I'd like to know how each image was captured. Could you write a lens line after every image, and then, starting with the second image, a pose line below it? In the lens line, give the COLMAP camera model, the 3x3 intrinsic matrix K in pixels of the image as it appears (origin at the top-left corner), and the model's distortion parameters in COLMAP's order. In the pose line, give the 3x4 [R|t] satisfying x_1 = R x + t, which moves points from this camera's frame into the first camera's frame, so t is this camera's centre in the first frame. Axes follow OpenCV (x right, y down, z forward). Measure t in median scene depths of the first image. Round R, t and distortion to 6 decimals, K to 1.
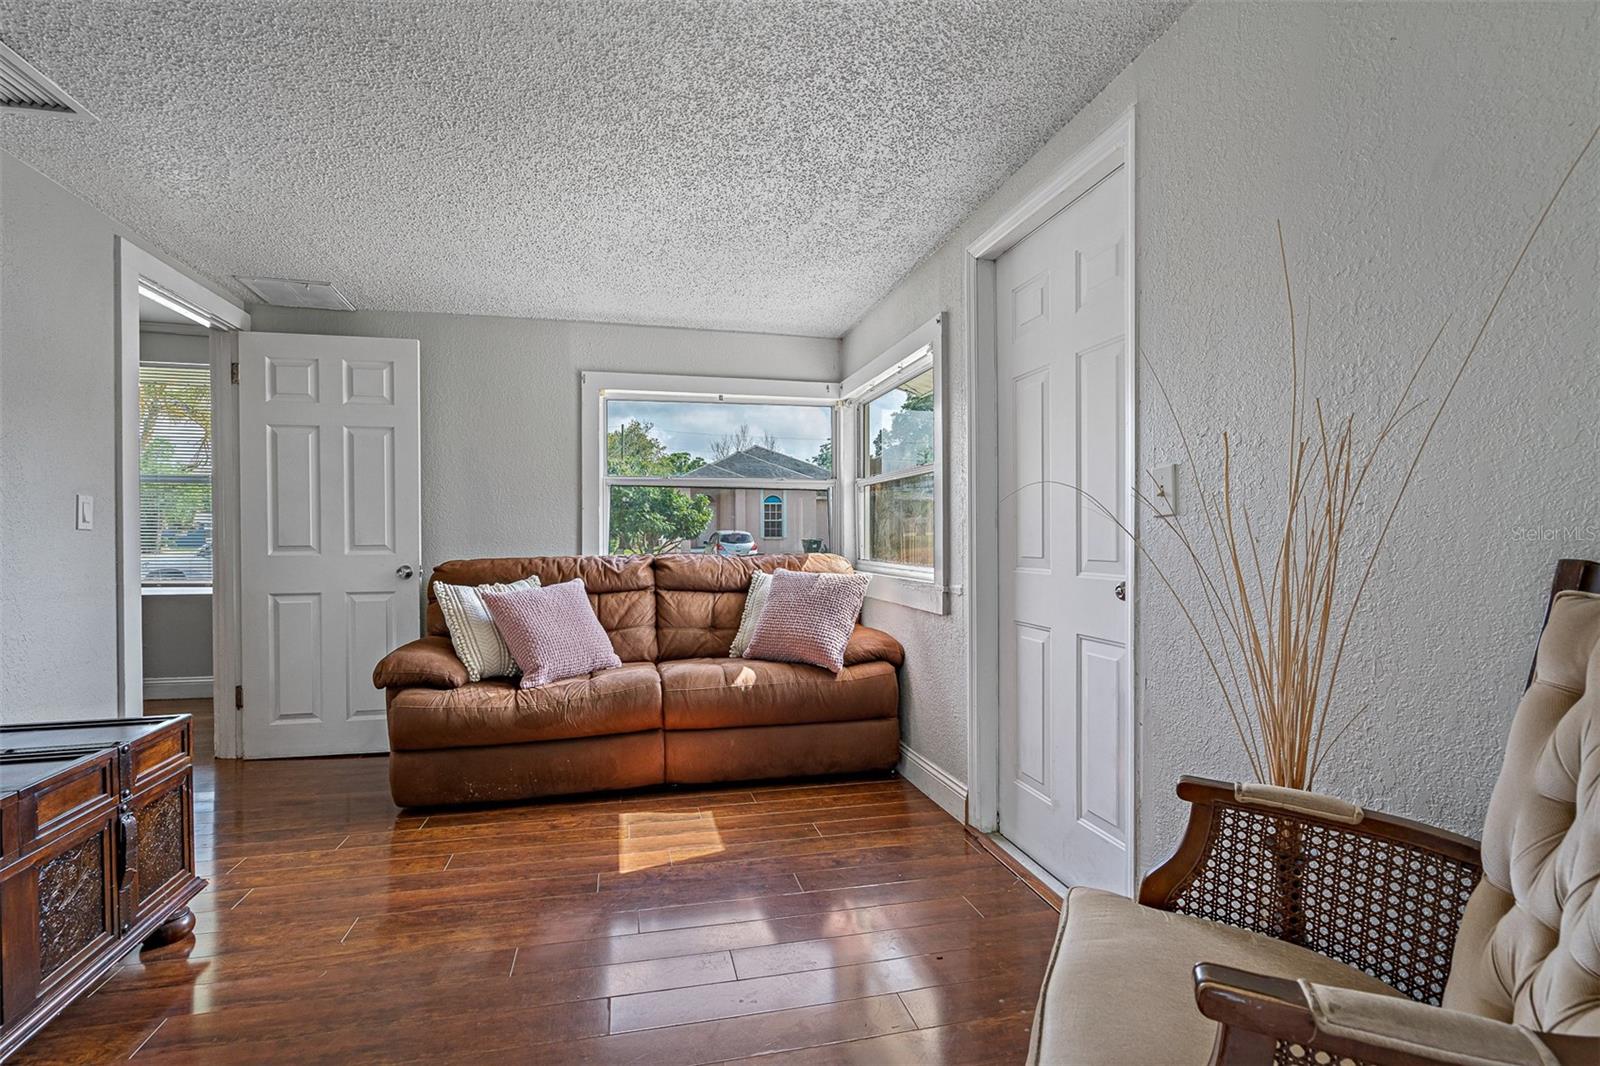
lens RADIAL K [[735.9, 0, 785.9], [0, 735.9, 539.5], [0, 0, 1]] dist [-0.001566, -0.000912]
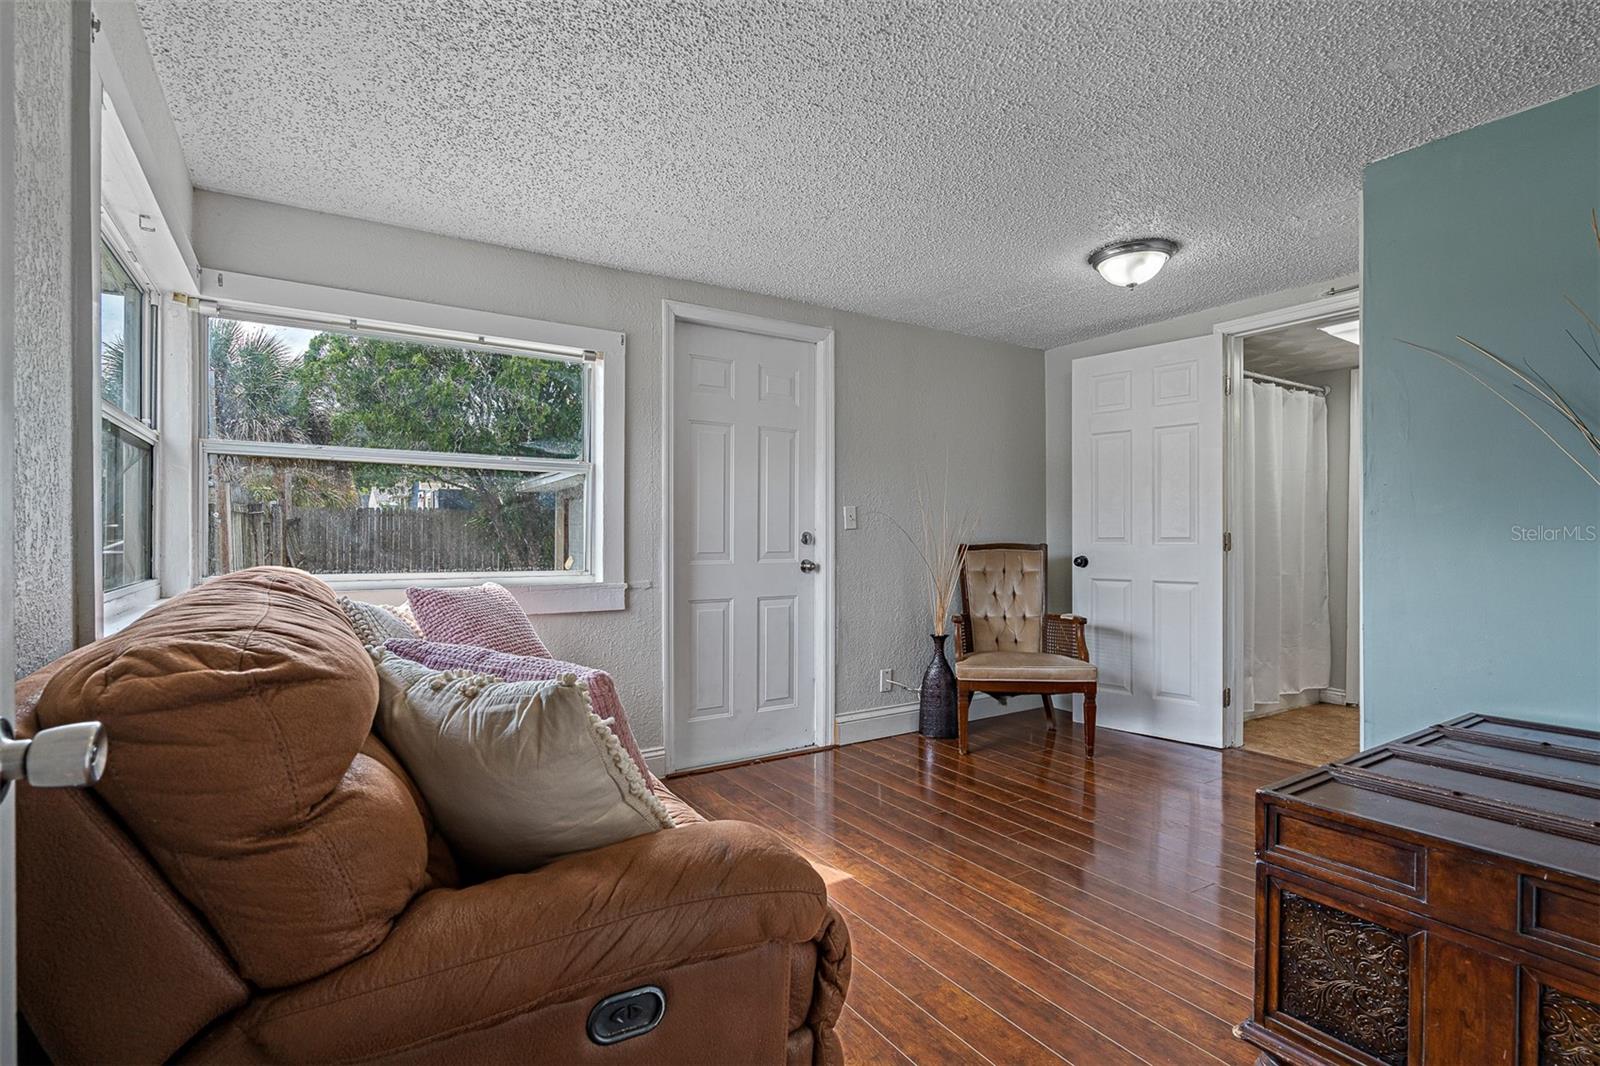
lens RADIAL K [[735.9, 0, 793.7], [0, 735.9, 539.2], [0, 0, 1]] dist [-0.001566, -0.000912]
pose [[-0.330780, 0.000008, 0.943708, -1.134467], [0.001618, 0.999999, 0.000559, -0.002554], [-0.943707, 0.001712, -0.330779, 1.412653]]
